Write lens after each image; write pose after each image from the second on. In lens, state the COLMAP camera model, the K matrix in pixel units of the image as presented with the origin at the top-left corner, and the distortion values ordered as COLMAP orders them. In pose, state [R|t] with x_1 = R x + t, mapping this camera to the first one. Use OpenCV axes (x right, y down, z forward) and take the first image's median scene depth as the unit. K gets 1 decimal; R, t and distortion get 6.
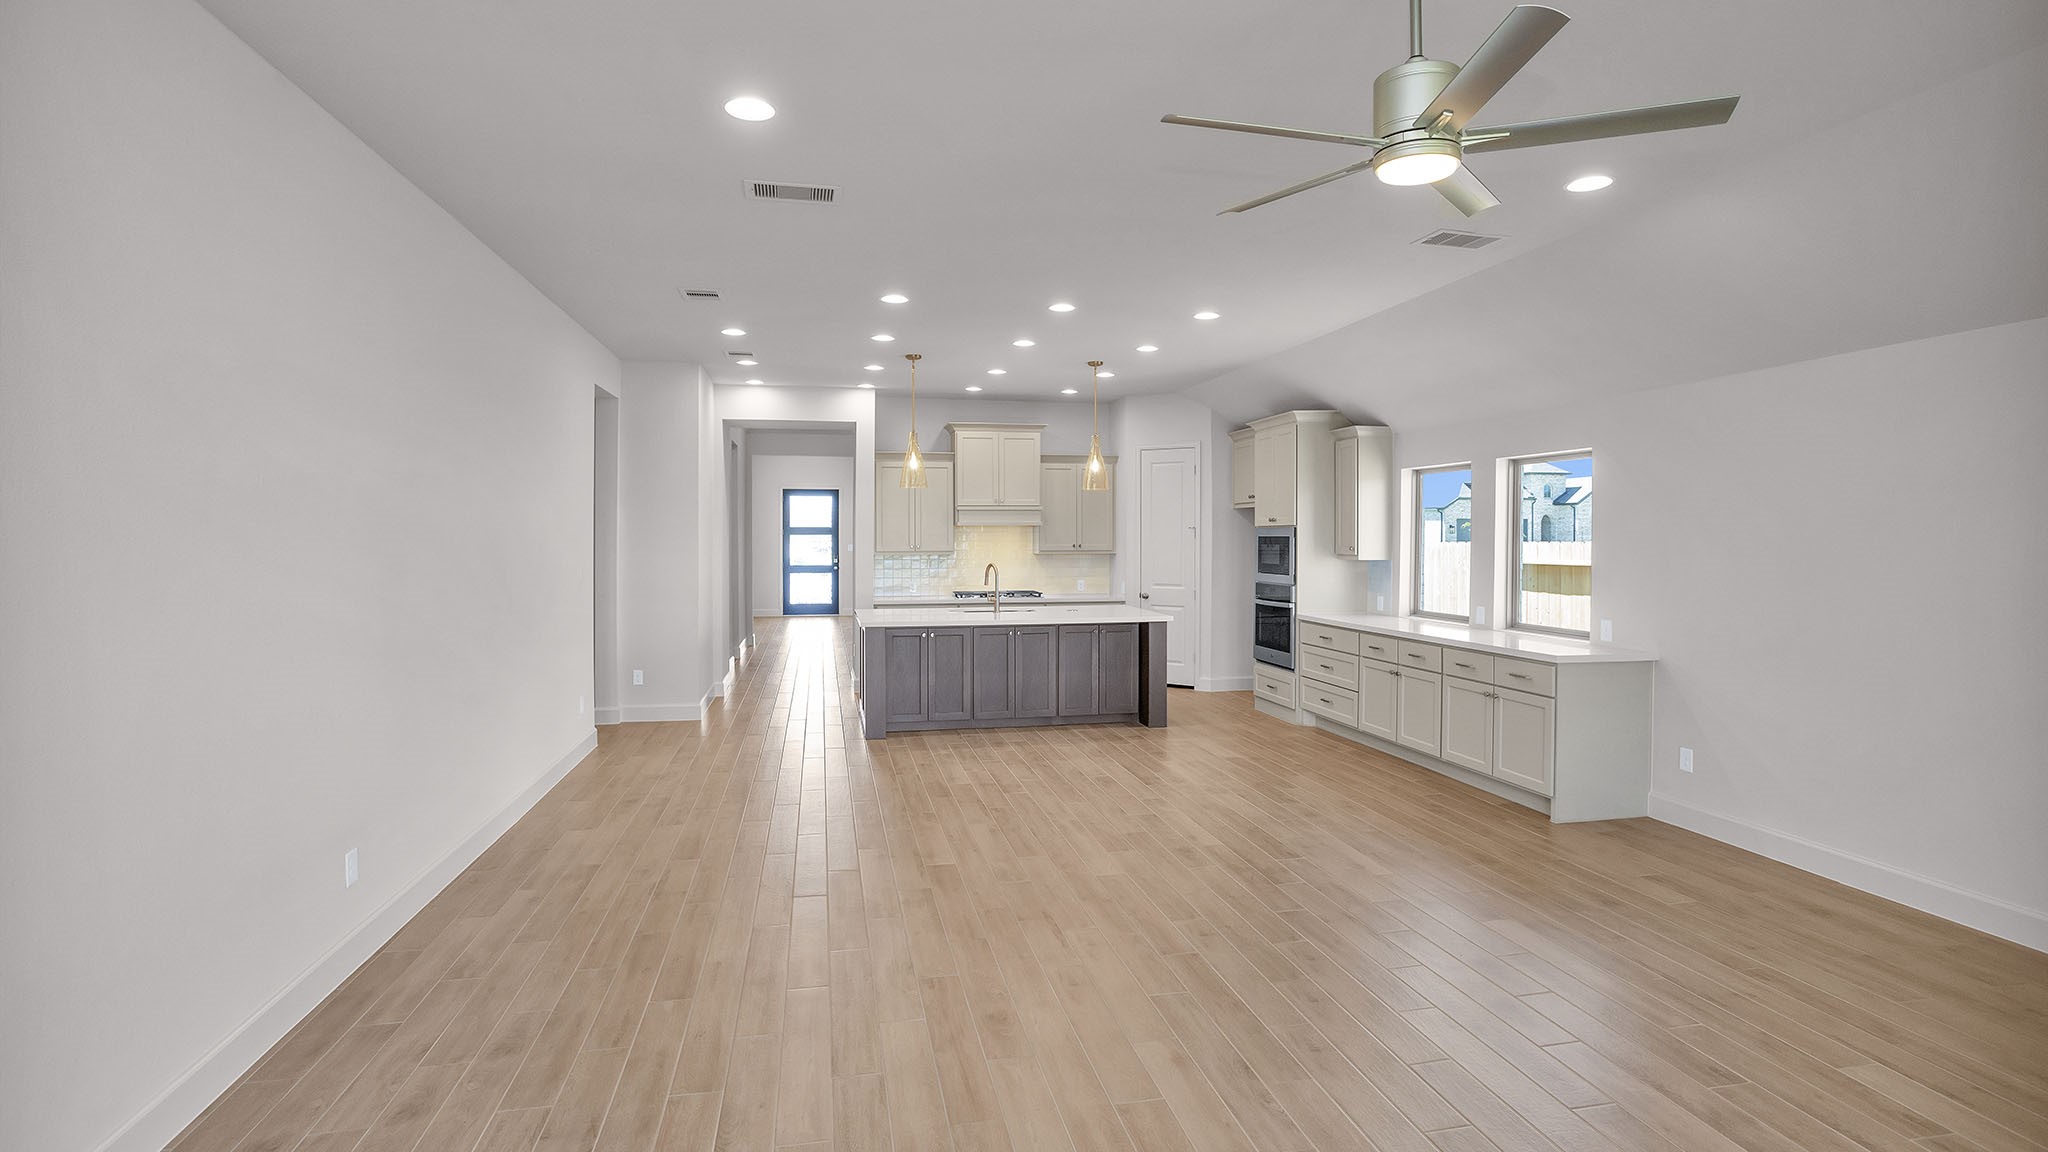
lens RADIAL K [[1013.3, 0, 1027.1], [0, 1013.3, 562.5], [0, 0, 1]] dist [-0.005653, -0.000495]
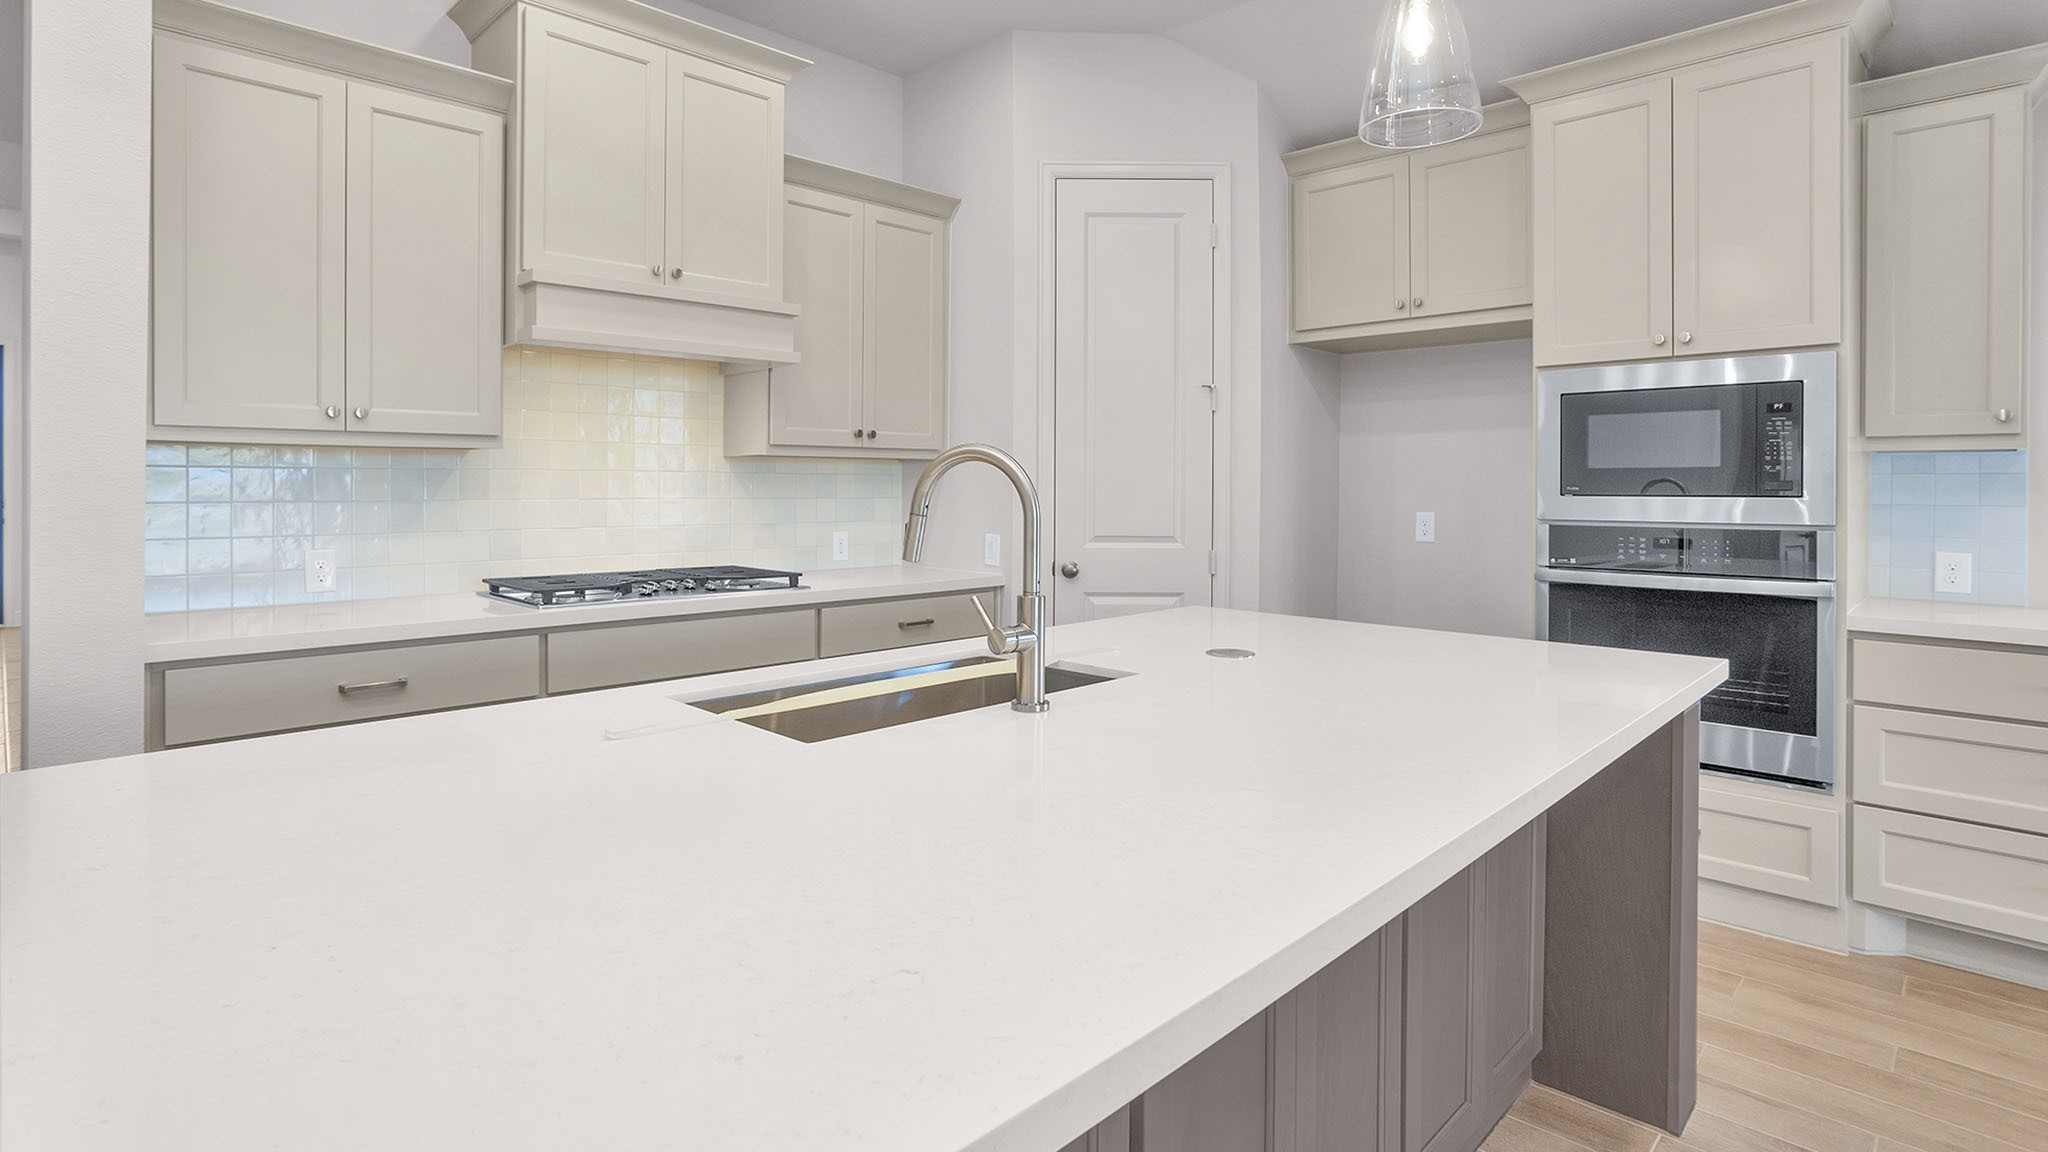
lens RADIAL K [[1013.3, 0, 975.9], [0, 1013.3, 501.6], [0, 0, 1]] dist [-0.005653, -0.000495]
pose [[0.840173, -0.005195, 0.542294, -0.116066], [0.012351, 0.999878, -0.009557, 0.011267], [-0.542178, 0.014727, 0.840135, 0.705806]]
